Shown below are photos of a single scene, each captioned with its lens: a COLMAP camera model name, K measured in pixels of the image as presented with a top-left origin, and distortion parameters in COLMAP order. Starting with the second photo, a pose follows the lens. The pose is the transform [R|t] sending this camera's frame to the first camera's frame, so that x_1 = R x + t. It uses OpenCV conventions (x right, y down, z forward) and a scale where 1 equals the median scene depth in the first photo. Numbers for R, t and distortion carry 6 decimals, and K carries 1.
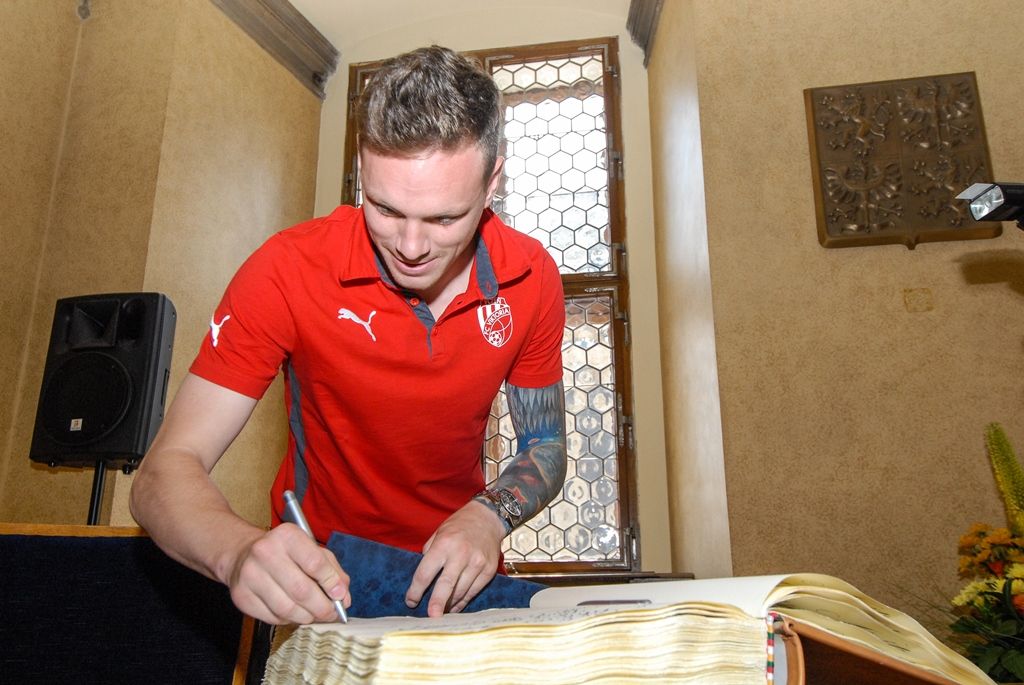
lens RADIAL K [[852.6, 0, 512.0], [0, 852.6, 342.5], [0, 0, 1]] dist [0.065720, -0.076119]
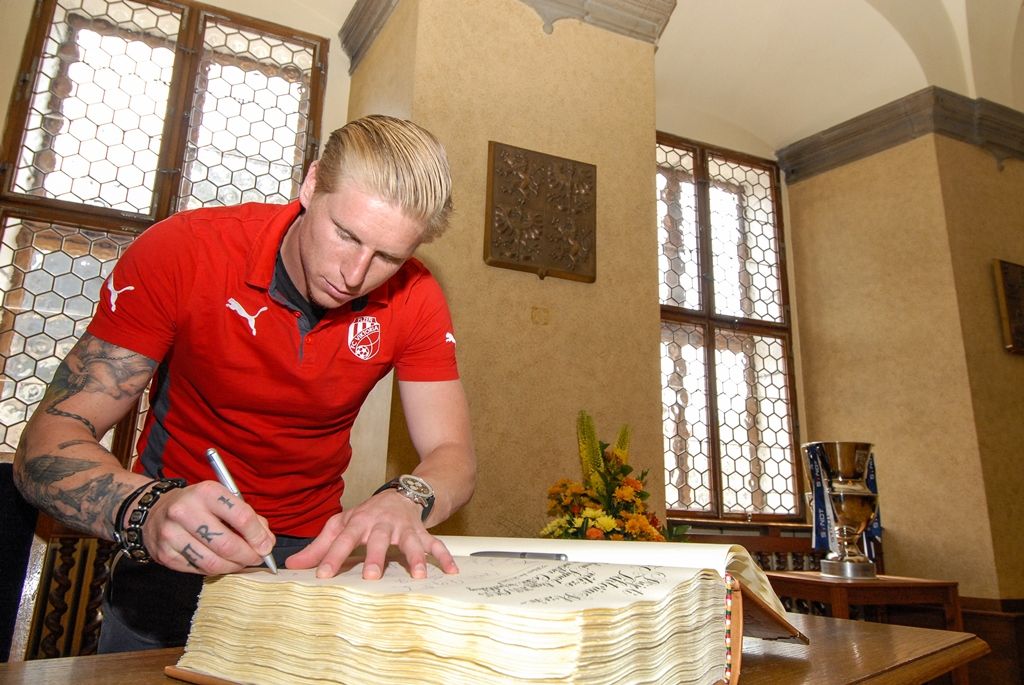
lens RADIAL K [[679.8, 0, 512.2], [0, 679.8, 345.4], [0, 0, 1]] dist [0.059129, -0.062026]
pose [[0.845098, 0.154240, 0.511879, -0.120263], [-0.179603, 0.983739, 0.000098, 0.005164], [-0.503540, -0.092018, 0.859058, 0.070397]]
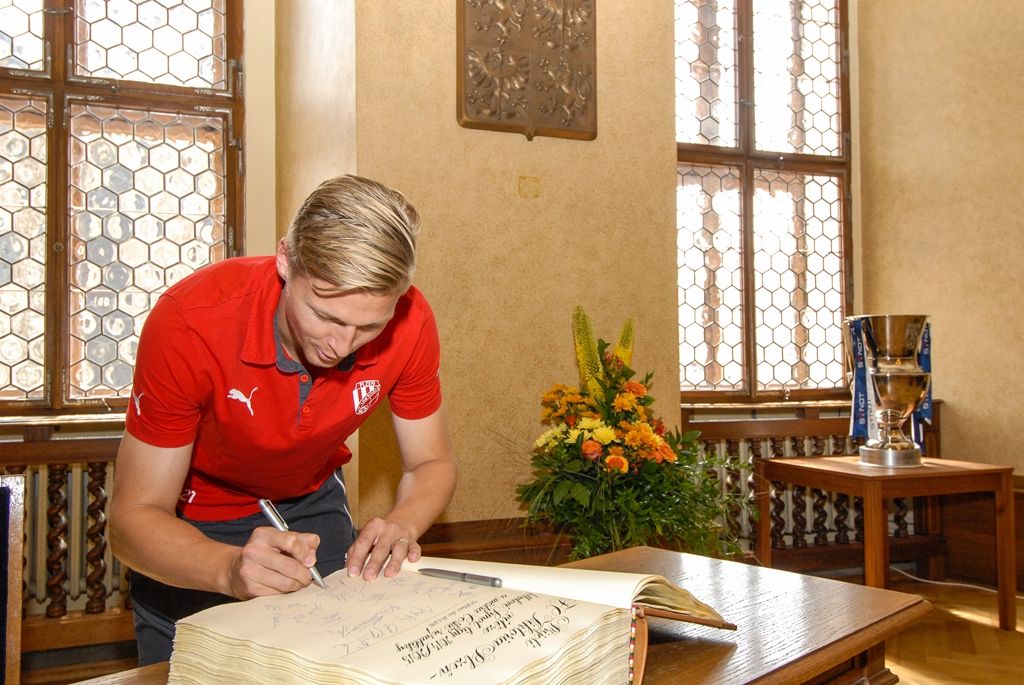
lens RADIAL K [[852.6, 0, 512.0], [0, 852.6, 342.5], [0, 0, 1]] dist [0.065720, -0.076119]
pose [[0.856502, 0.006861, 0.516097, -0.136455], [-0.137889, 0.966611, 0.215987, -0.089998], [-0.497383, -0.256158, 0.828850, 0.005632]]
